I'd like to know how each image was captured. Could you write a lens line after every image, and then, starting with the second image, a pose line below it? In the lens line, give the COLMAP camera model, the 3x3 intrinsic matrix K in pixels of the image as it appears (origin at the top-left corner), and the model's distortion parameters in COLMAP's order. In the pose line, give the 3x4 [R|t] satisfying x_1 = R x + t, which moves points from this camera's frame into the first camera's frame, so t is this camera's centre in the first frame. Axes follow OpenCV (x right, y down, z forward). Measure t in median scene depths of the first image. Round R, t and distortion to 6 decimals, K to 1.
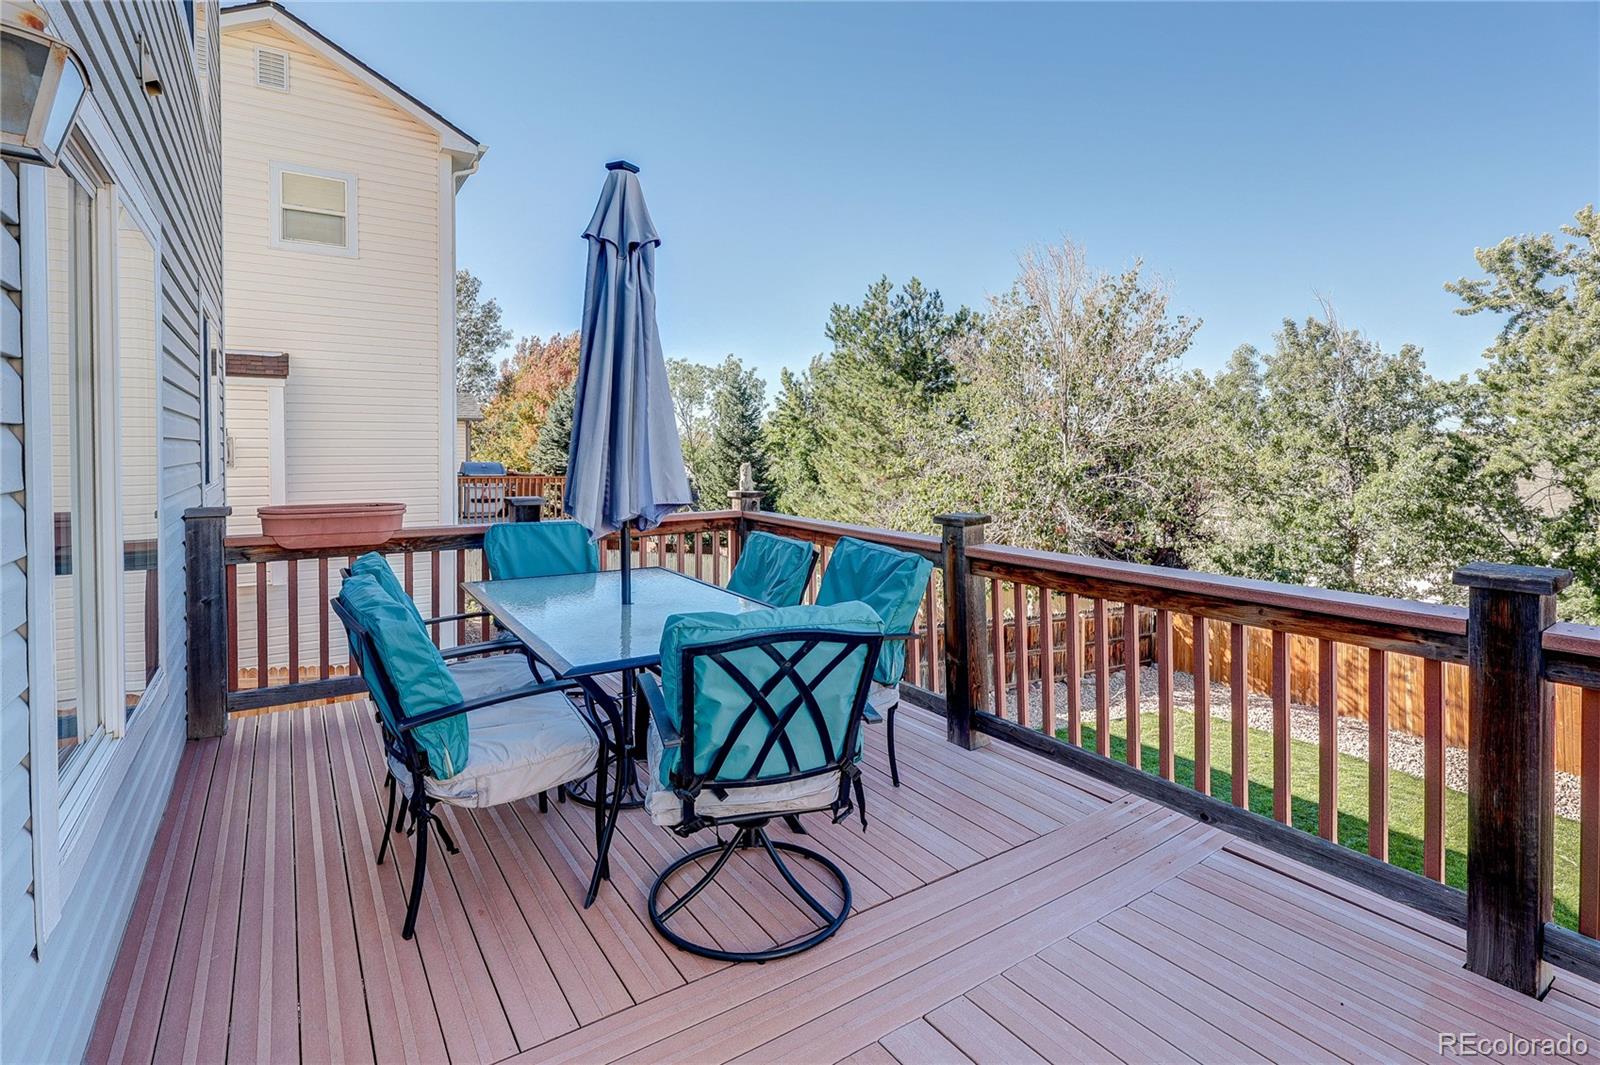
lens RADIAL K [[766.3, 0, 791.6], [0, 766.3, 481.3], [0, 0, 1]] dist [-0.001752, -0.000190]
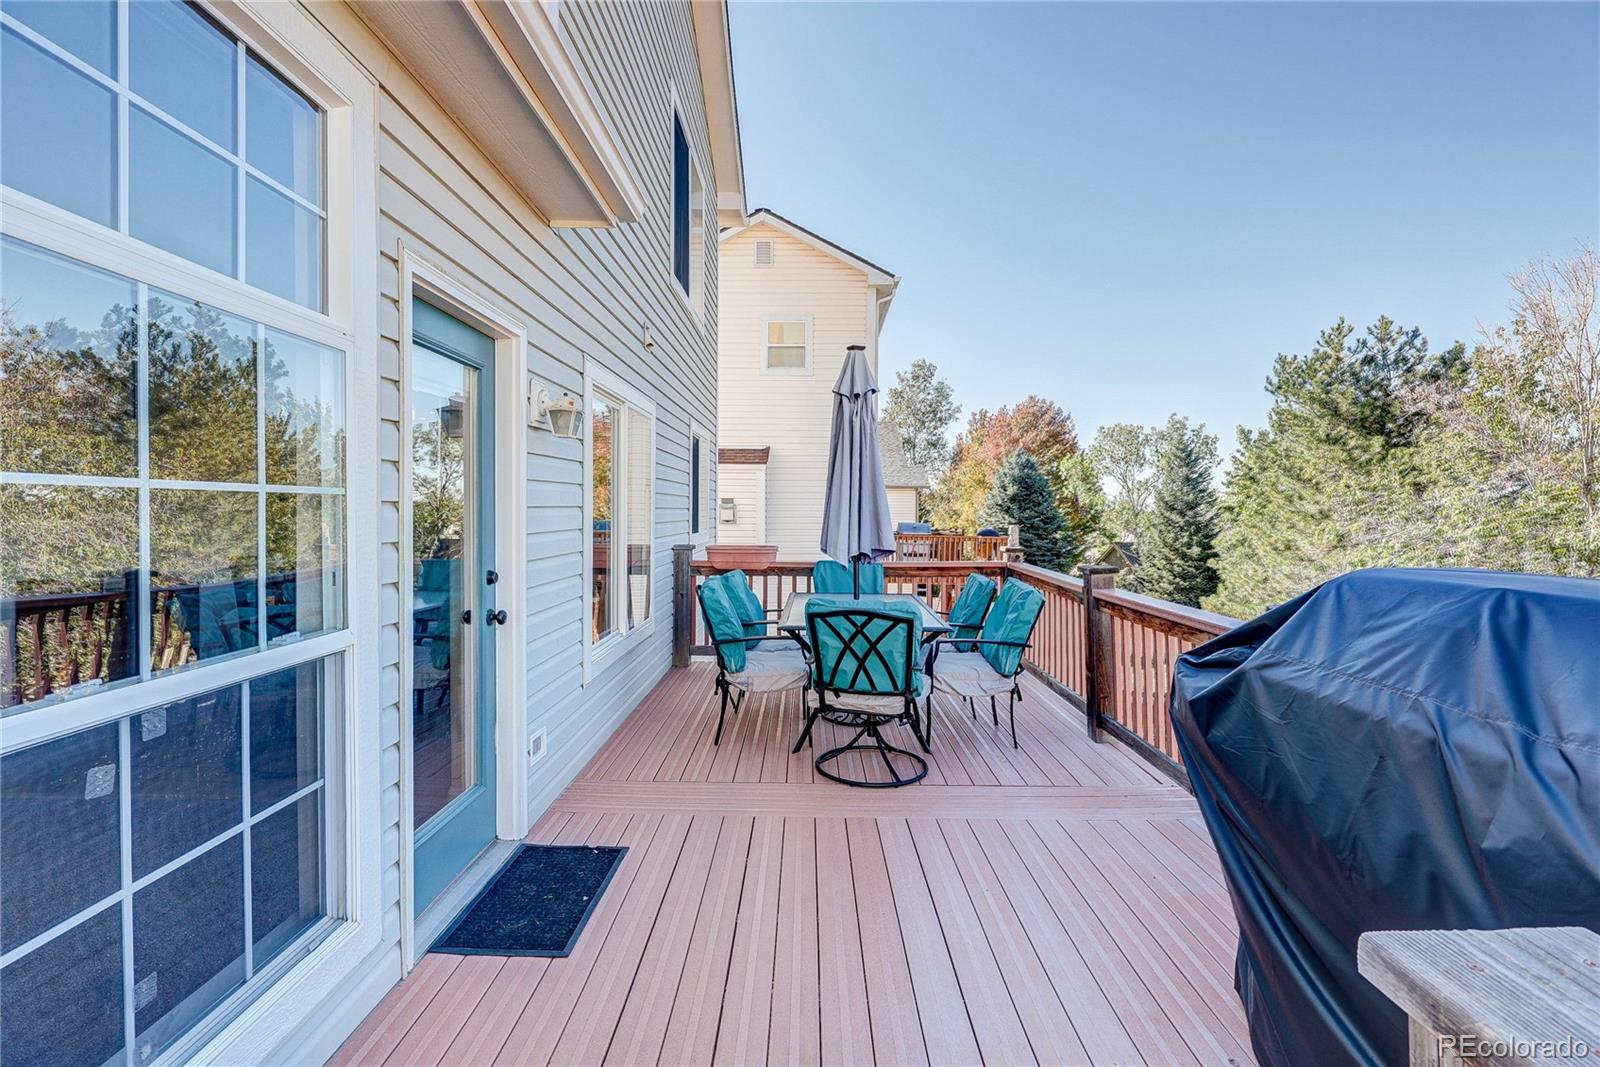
lens RADIAL K [[725.6, 0, 800.0], [0, 725.6, 533.5], [0, 0, 1]] dist [-0.003724, -0.000470]
pose [[0.830598, 0.023901, -0.556359, 0.585144], [-0.029000, 0.999579, -0.000353, 0.003229], [0.556117, 0.016427, 0.830942, -0.403958]]
